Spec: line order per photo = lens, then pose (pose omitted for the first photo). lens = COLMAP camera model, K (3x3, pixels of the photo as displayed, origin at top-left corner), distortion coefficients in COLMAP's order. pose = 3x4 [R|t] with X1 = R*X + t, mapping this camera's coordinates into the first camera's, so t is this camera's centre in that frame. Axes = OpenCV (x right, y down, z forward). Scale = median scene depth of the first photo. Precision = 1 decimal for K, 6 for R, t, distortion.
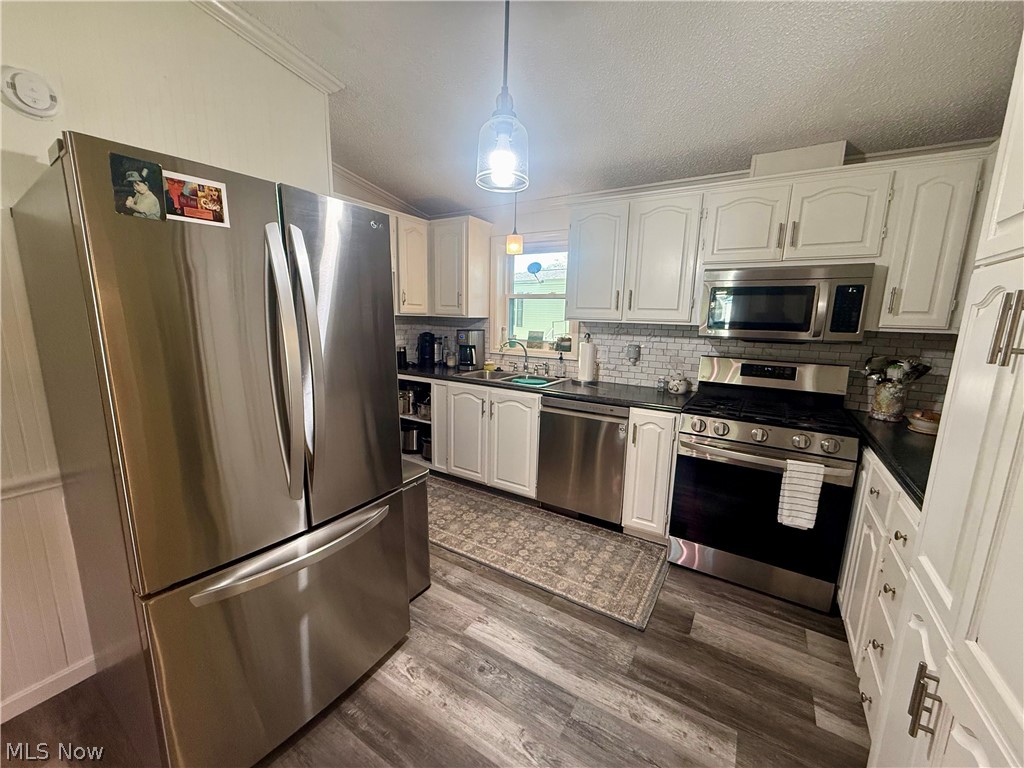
lens RADIAL K [[405.1, 0, 509.9], [0, 405.1, 384.1], [0, 0, 1]] dist [-0.000451, 0.000101]
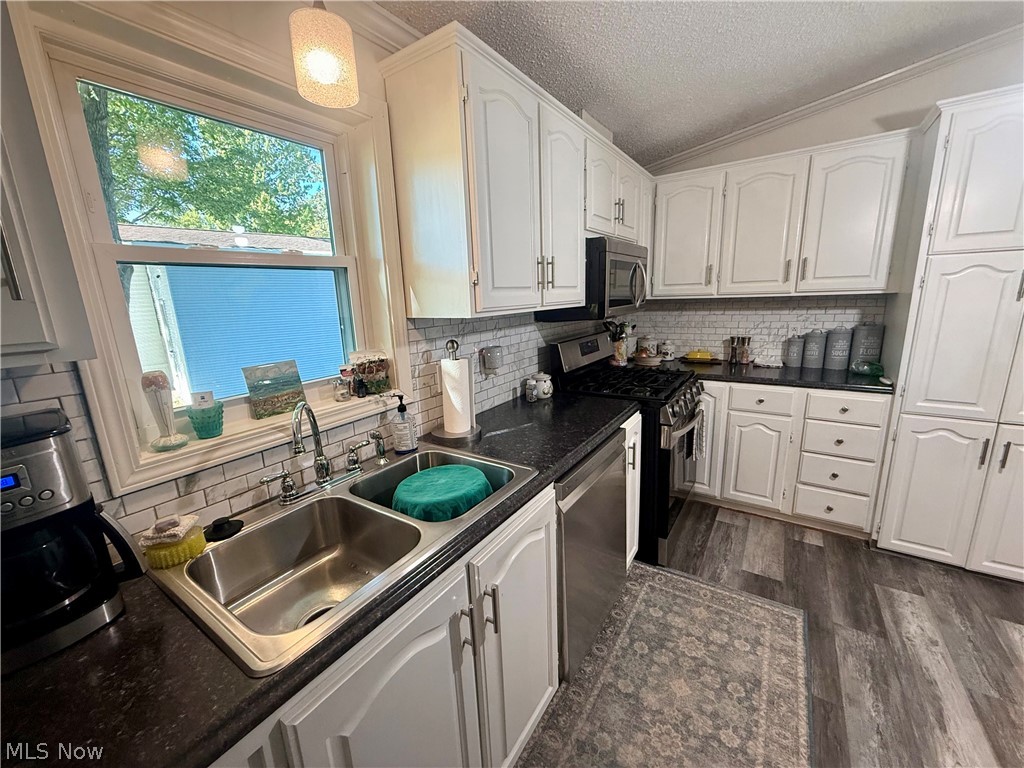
lens RADIAL K [[405.1, 0, 509.5], [0, 405.1, 384.4], [0, 0, 1]] dist [-0.000451, 0.000101]
pose [[0.030497, -0.240890, 0.970073, -0.345672], [0.210577, 0.950291, 0.229357, -0.197304], [-0.977101, 0.197281, 0.079706, 1.025688]]
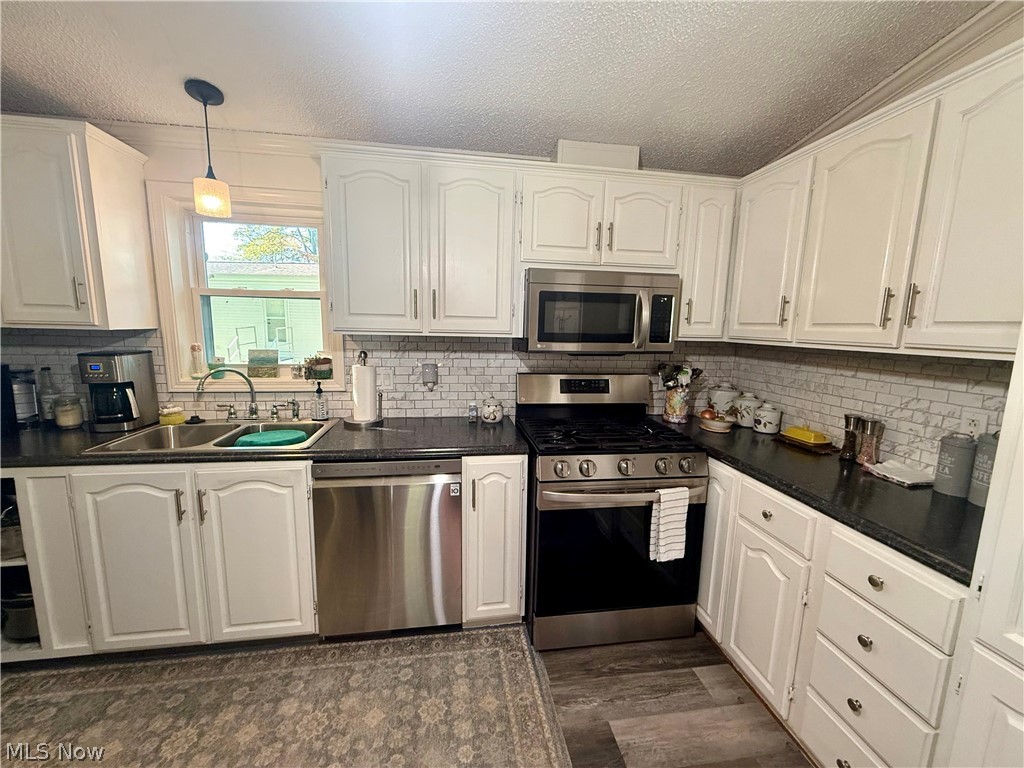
lens RADIAL K [[405.1, 0, 510.2], [0, 405.1, 384.4], [0, 0, 1]] dist [-0.000451, 0.000101]
pose [[0.755230, -0.101487, 0.647556, -0.074640], [0.107729, 0.993725, 0.030097, -0.073005], [-0.646547, 0.047030, 0.761423, 0.373692]]
